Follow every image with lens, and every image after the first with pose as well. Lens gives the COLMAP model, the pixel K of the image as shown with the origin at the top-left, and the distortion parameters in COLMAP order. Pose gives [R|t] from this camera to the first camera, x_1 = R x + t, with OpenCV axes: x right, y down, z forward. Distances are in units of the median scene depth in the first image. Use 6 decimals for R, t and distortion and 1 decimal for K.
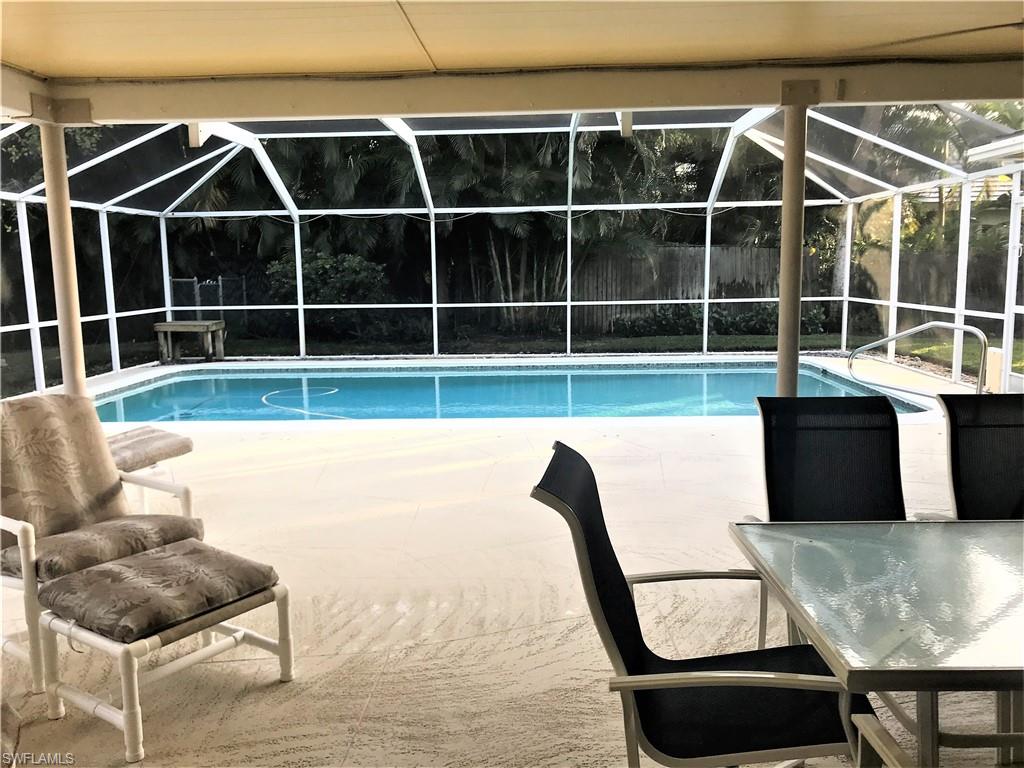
lens RADIAL K [[828.1, 0, 512.8], [0, 828.1, 380.0], [0, 0, 1]] dist [0.083207, -0.170964]
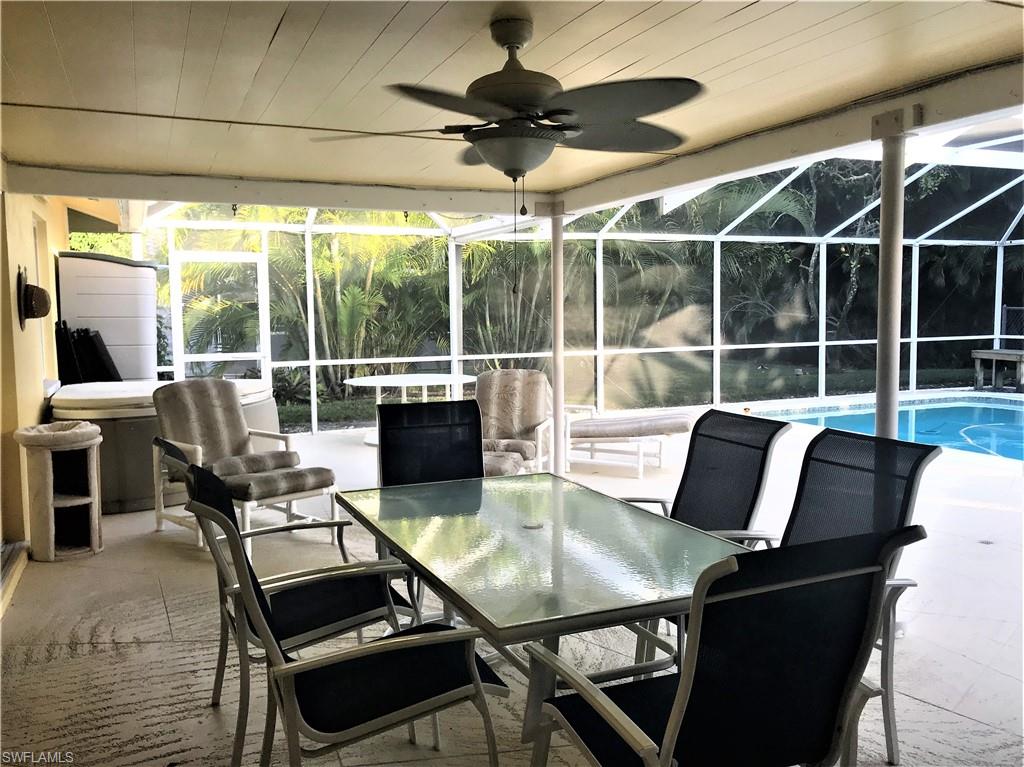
lens RADIAL K [[828.1, 0, 512.8], [0, 828.1, 379.5], [0, 0, 1]] dist [0.083207, -0.170964]
pose [[0.454654, 0.084110, -0.886688, 0.225182], [-0.113354, 0.992900, 0.036062, -0.004767], [0.883425, 0.084114, 0.460961, 0.033930]]
